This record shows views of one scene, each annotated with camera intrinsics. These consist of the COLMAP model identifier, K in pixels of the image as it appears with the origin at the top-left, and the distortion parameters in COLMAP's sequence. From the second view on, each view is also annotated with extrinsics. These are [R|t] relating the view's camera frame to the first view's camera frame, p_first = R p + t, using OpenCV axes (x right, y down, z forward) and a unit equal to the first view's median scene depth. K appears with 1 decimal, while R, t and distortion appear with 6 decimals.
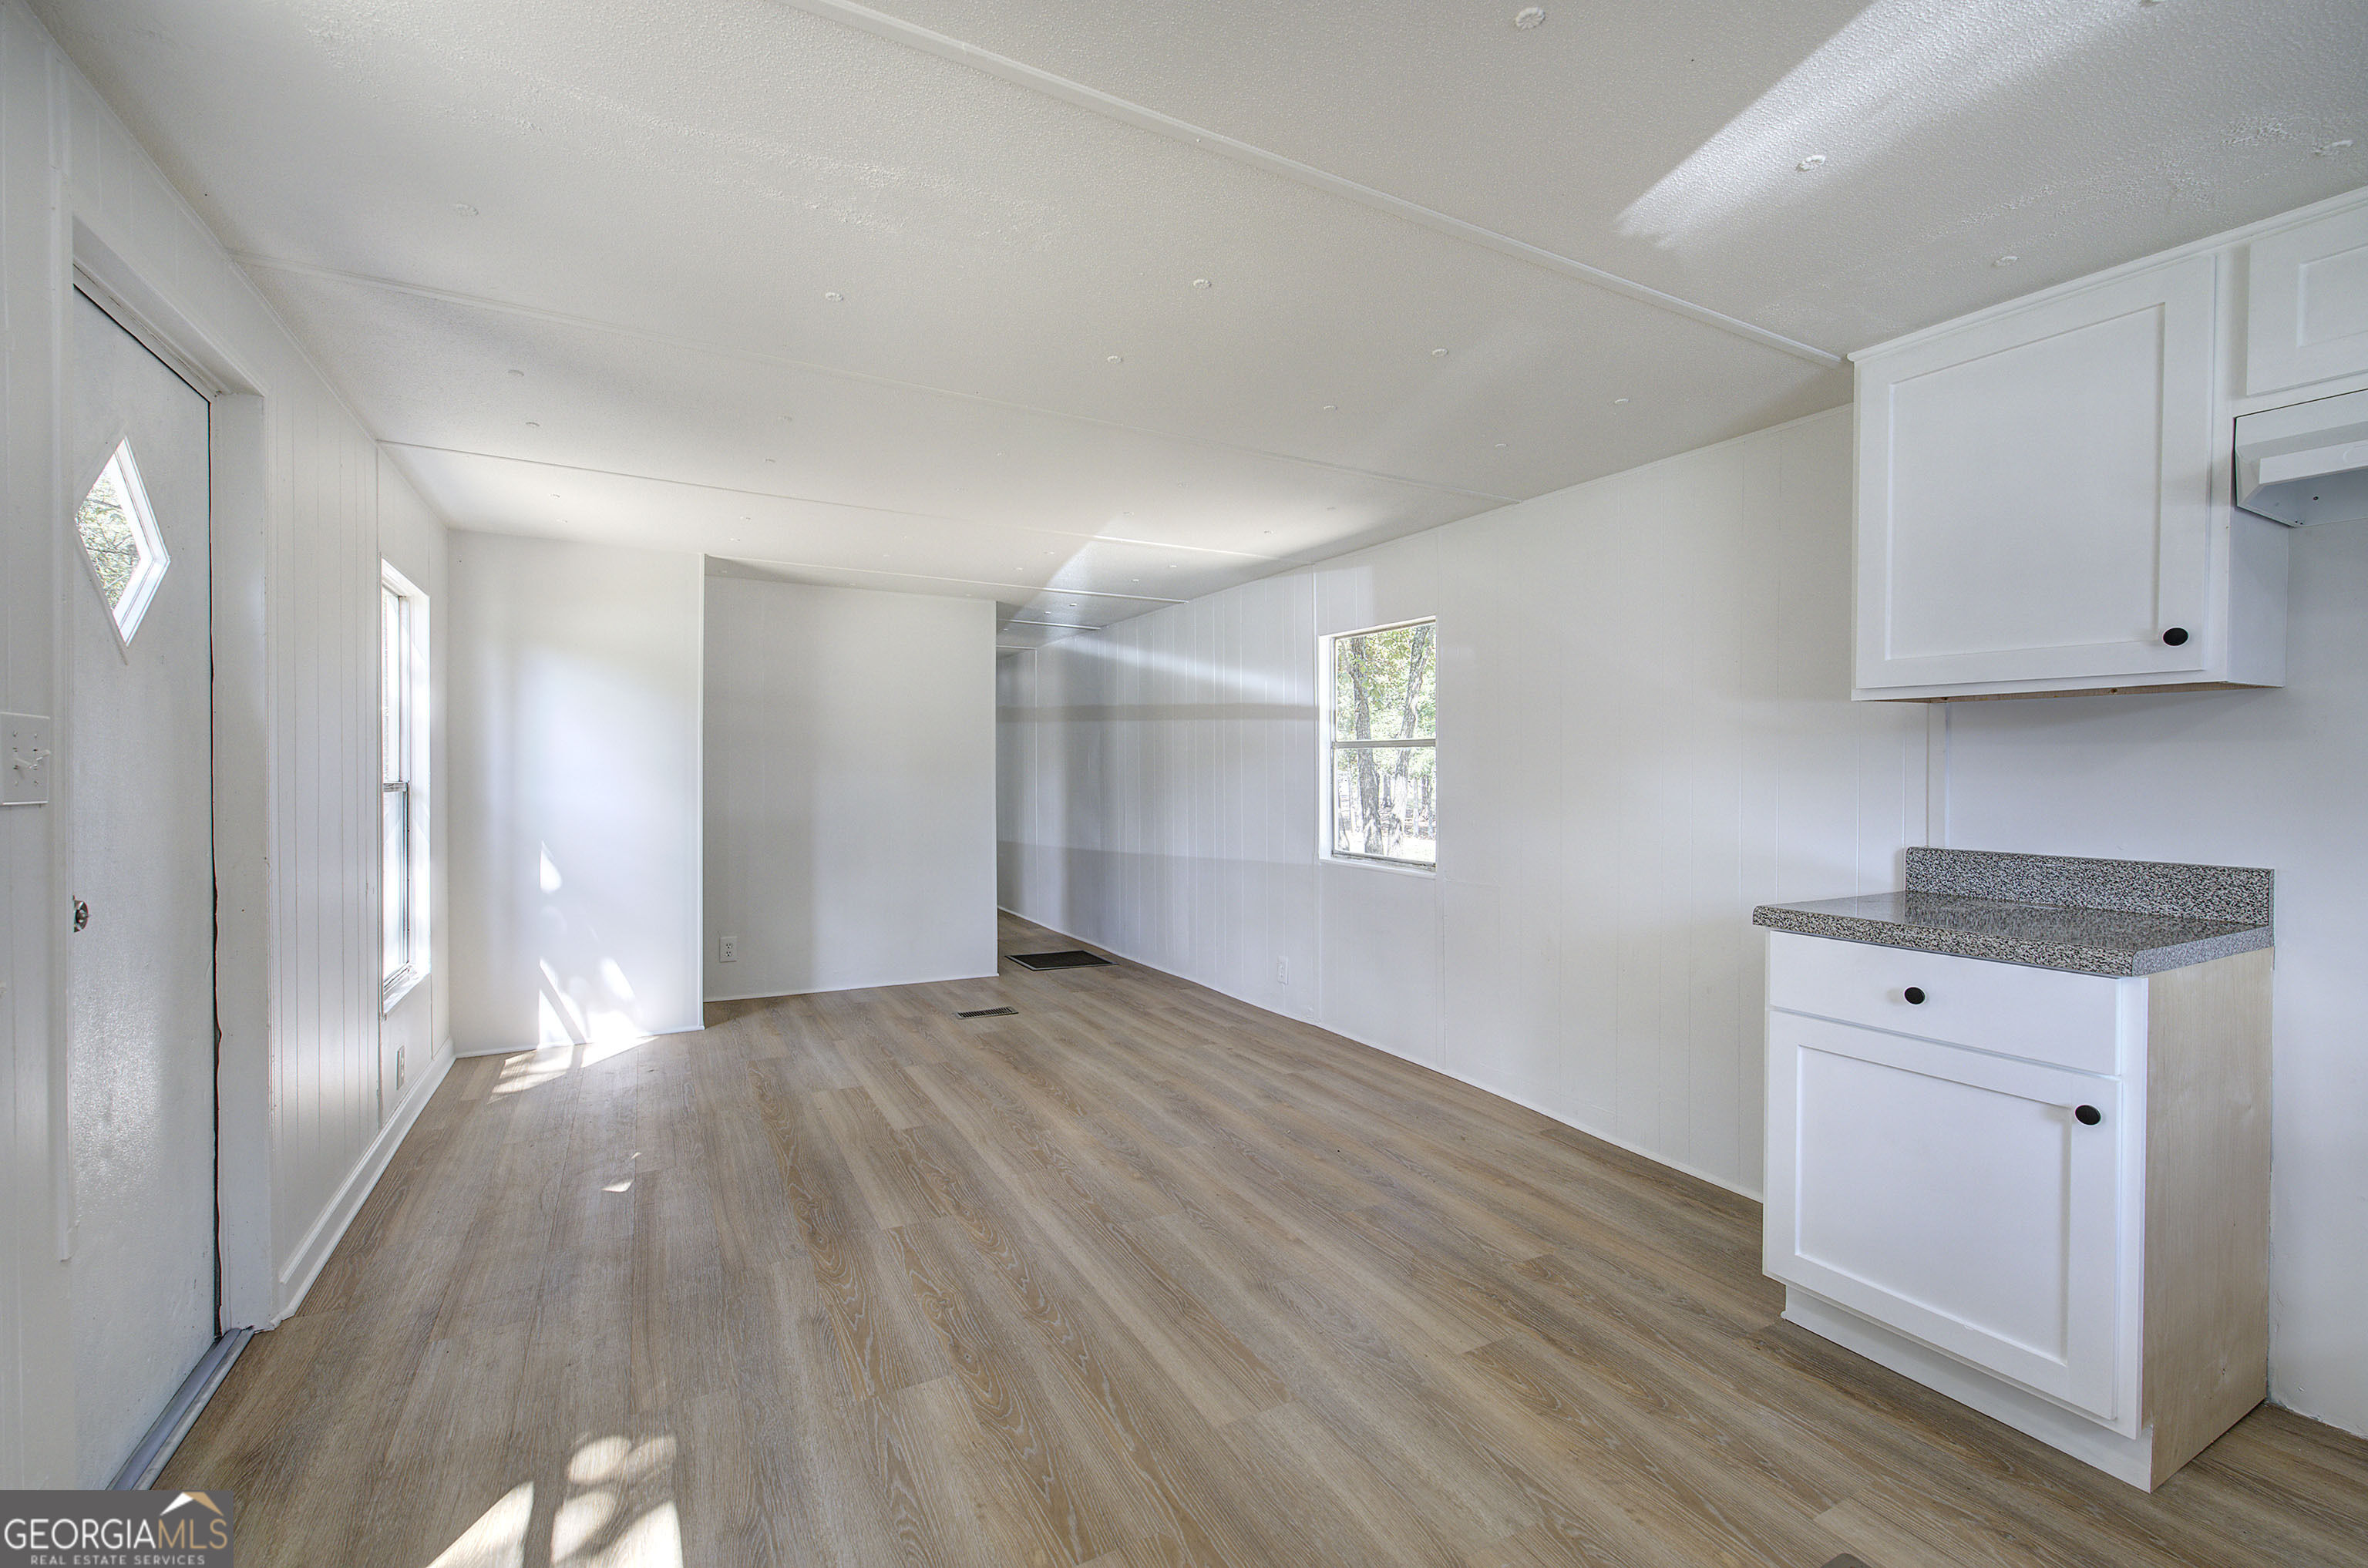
lens RADIAL K [[1004.1, 0, 1182.4], [0, 1004.1, 781.7], [0, 0, 1]] dist [-0.005858, 0.000733]
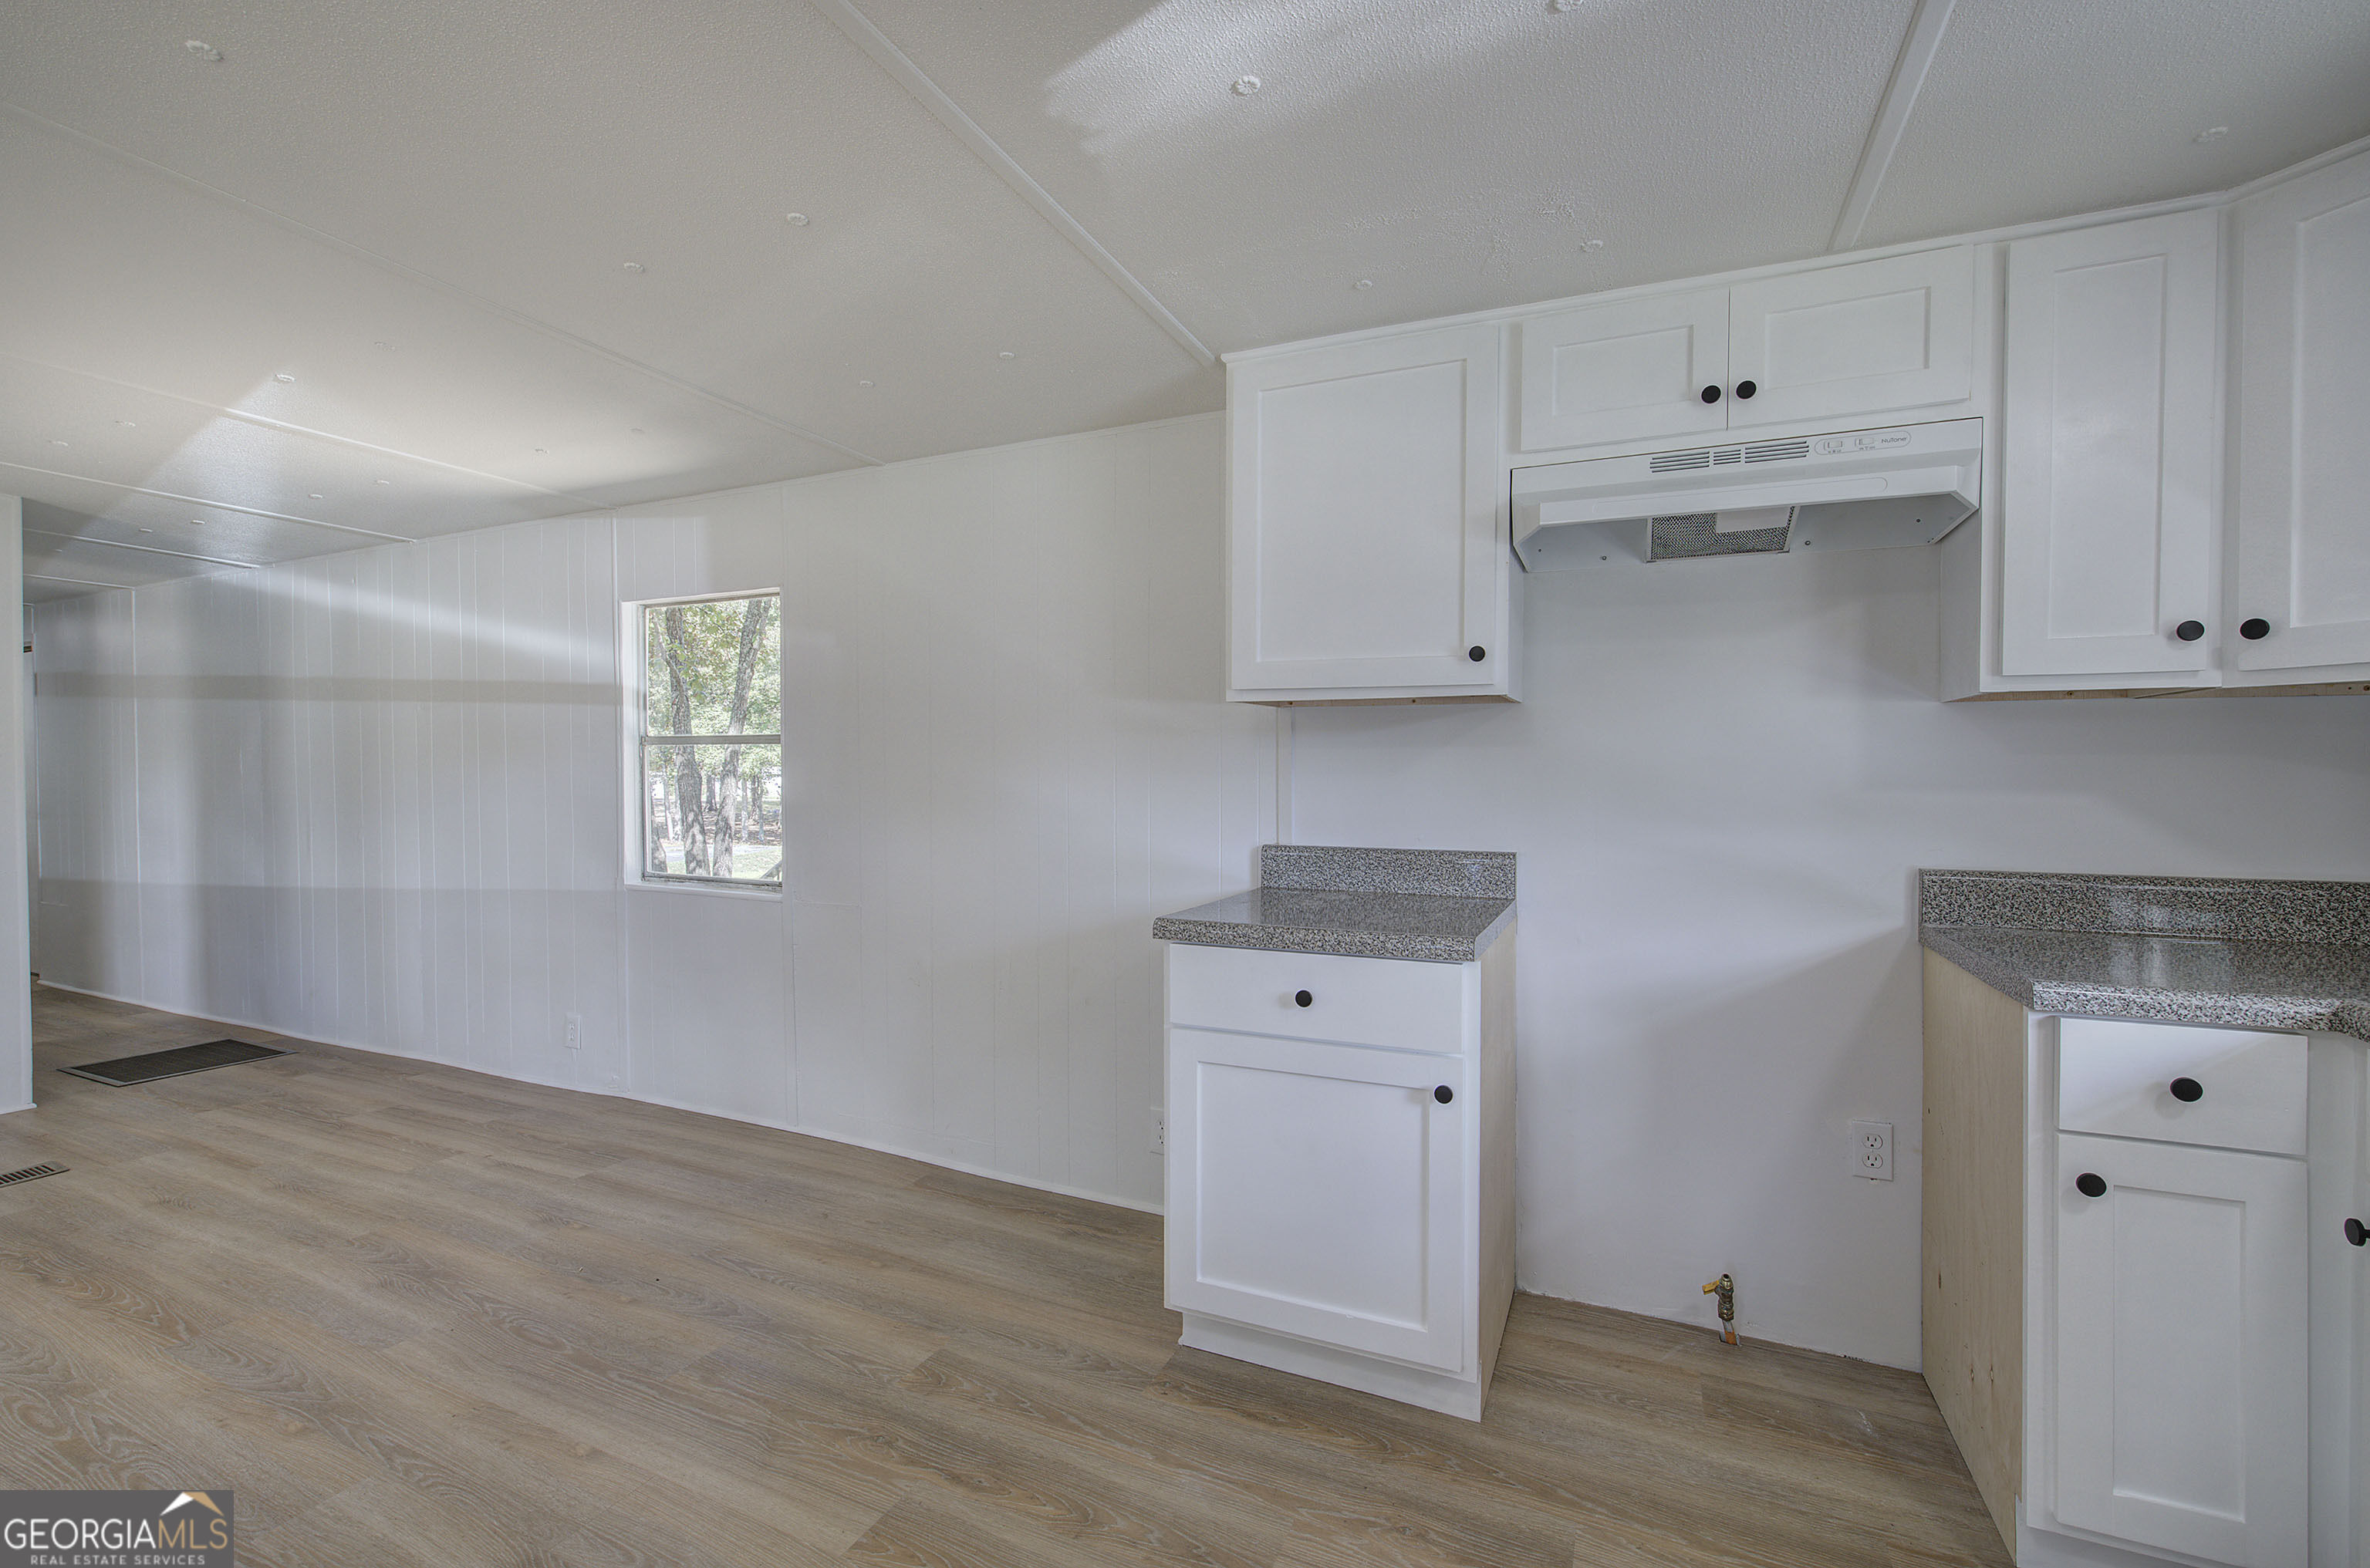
lens RADIAL K [[1004.8, 0, 1194.1], [0, 1004.8, 782.1], [0, 0, 1]] dist [-0.005858, 0.000733]
pose [[0.796096, -0.008525, 0.605110, 0.034112], [0.008096, 0.999961, 0.003437, -0.004572], [-0.605116, 0.002163, 0.796134, 0.218471]]
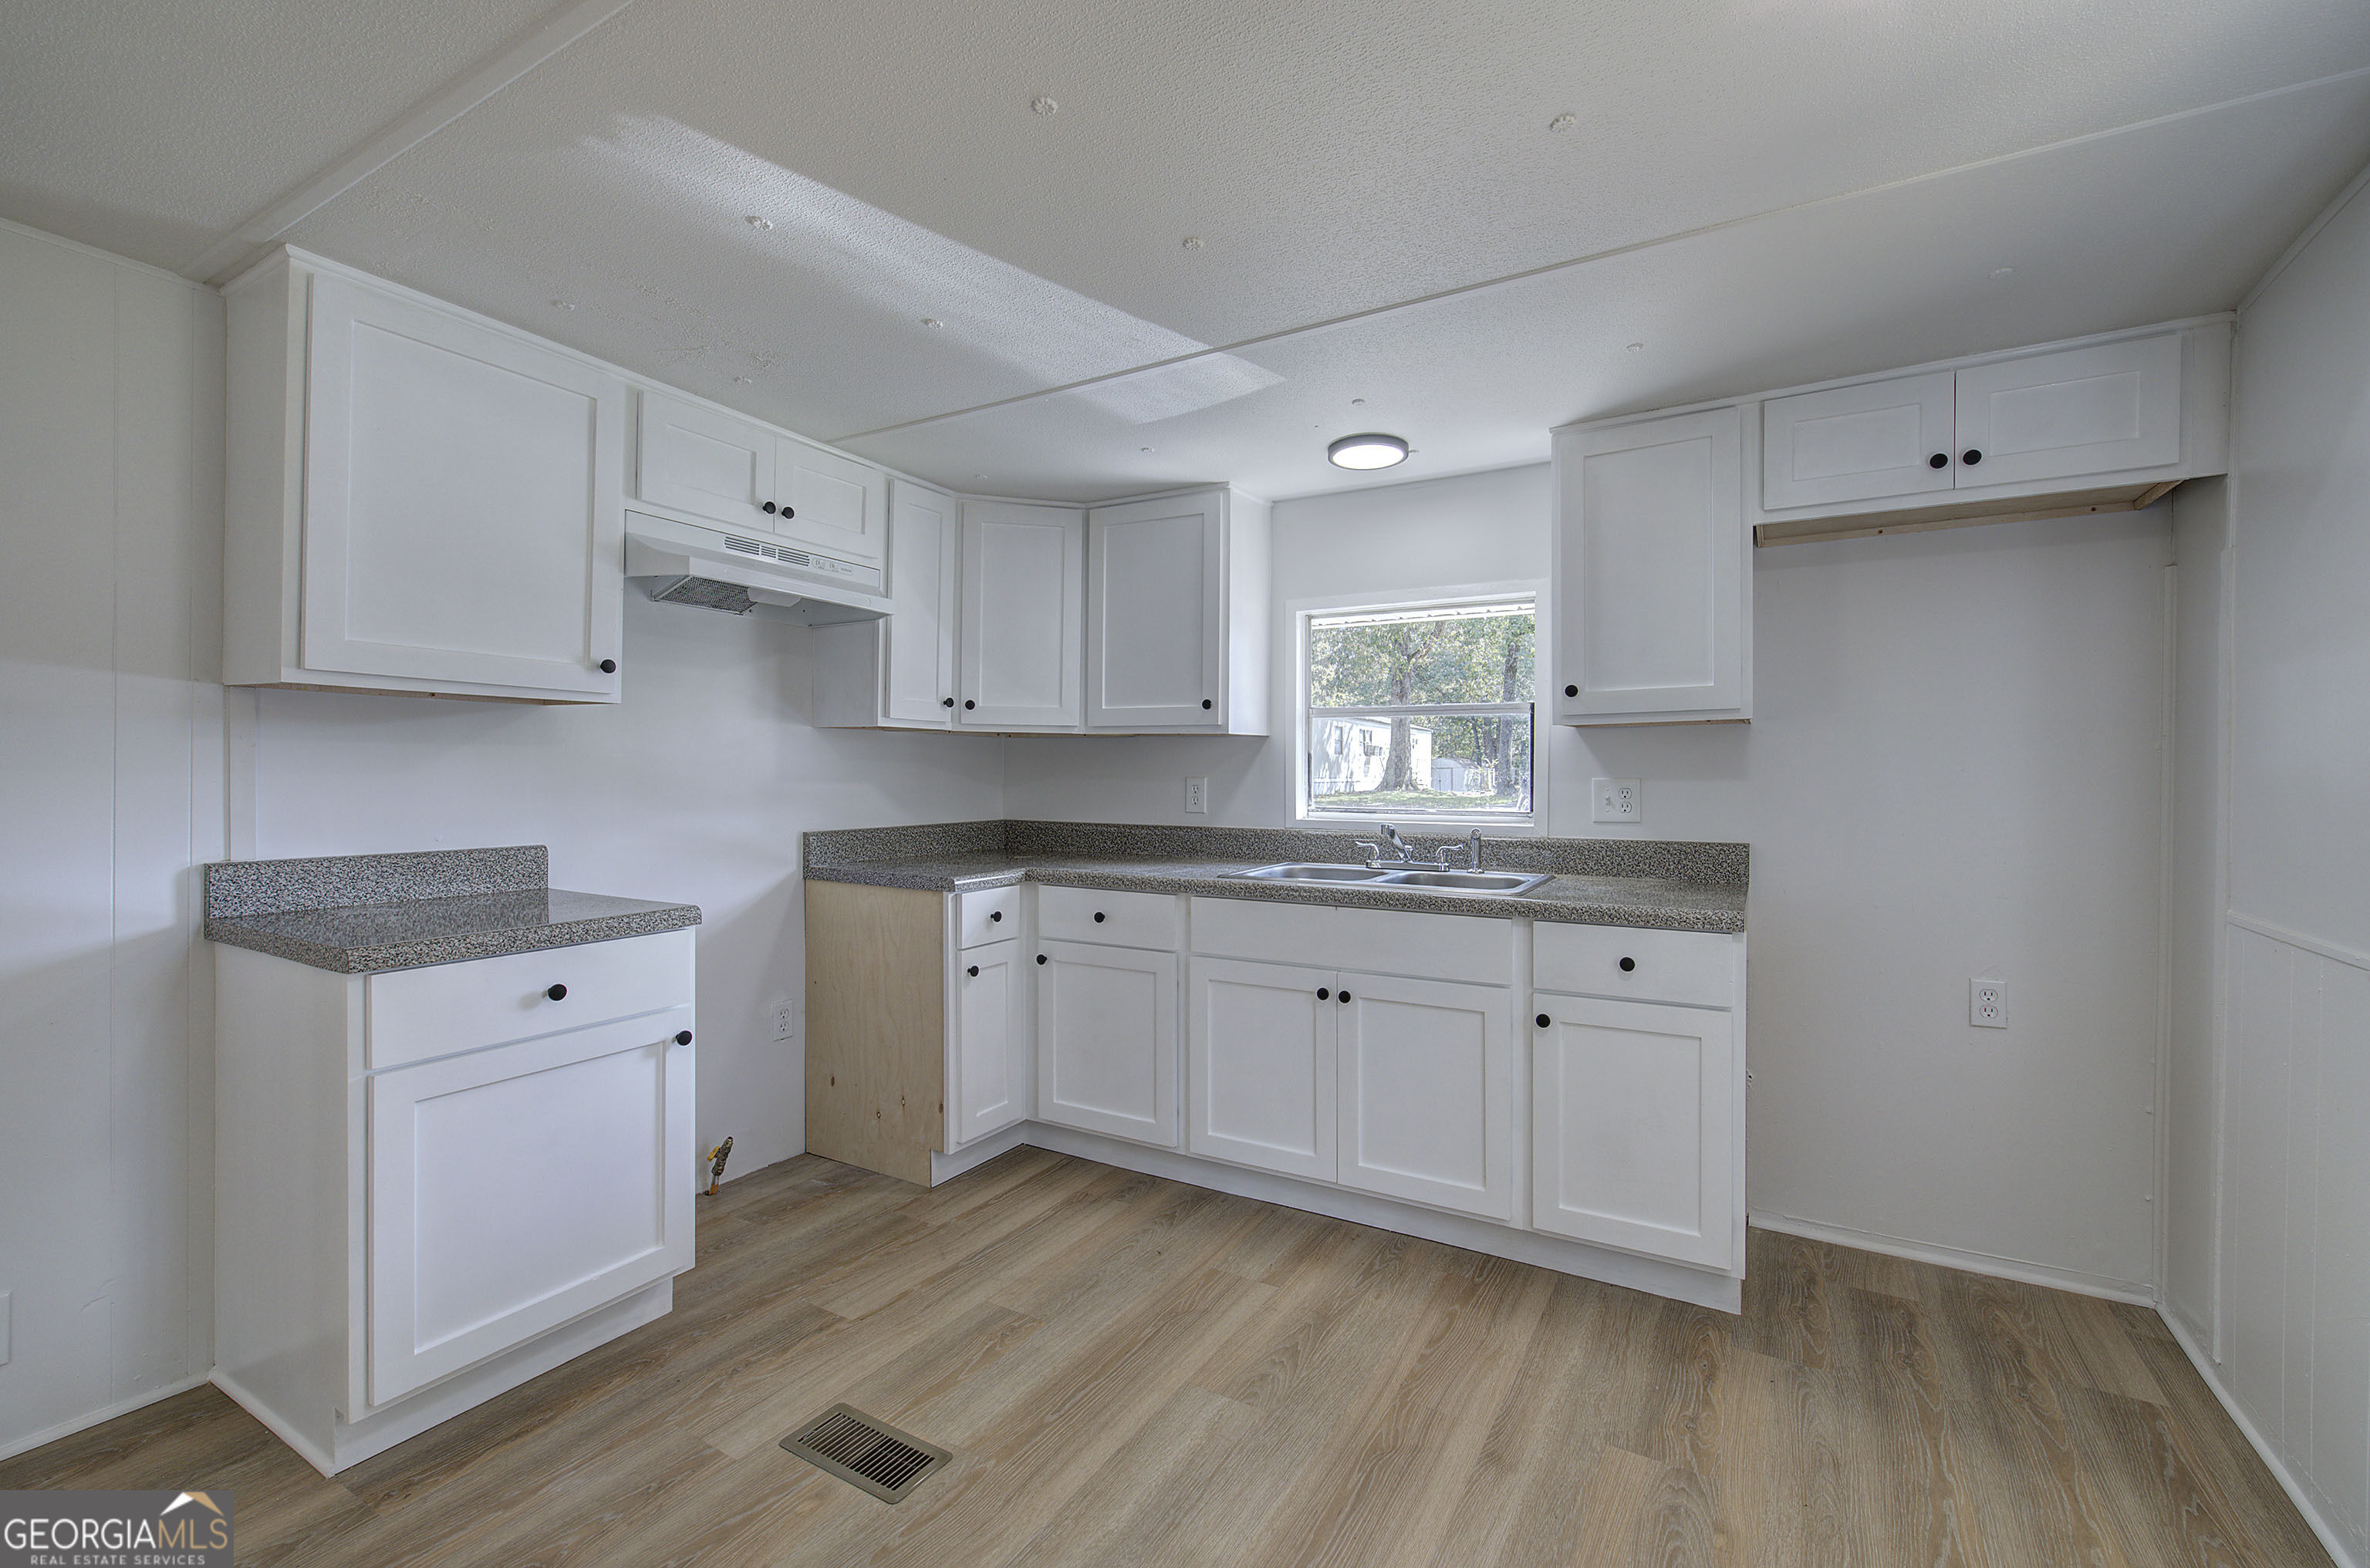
lens RADIAL K [[1004.8, 0, 1191.1], [0, 1004.8, 780.8], [0, 0, 1]] dist [-0.005858, 0.000733]
pose [[-0.525590, -0.014155, 0.850620, -0.381843], [0.000765, 0.999853, 0.017111, -0.014591], [-0.850737, 0.009645, -0.525502, 0.798436]]
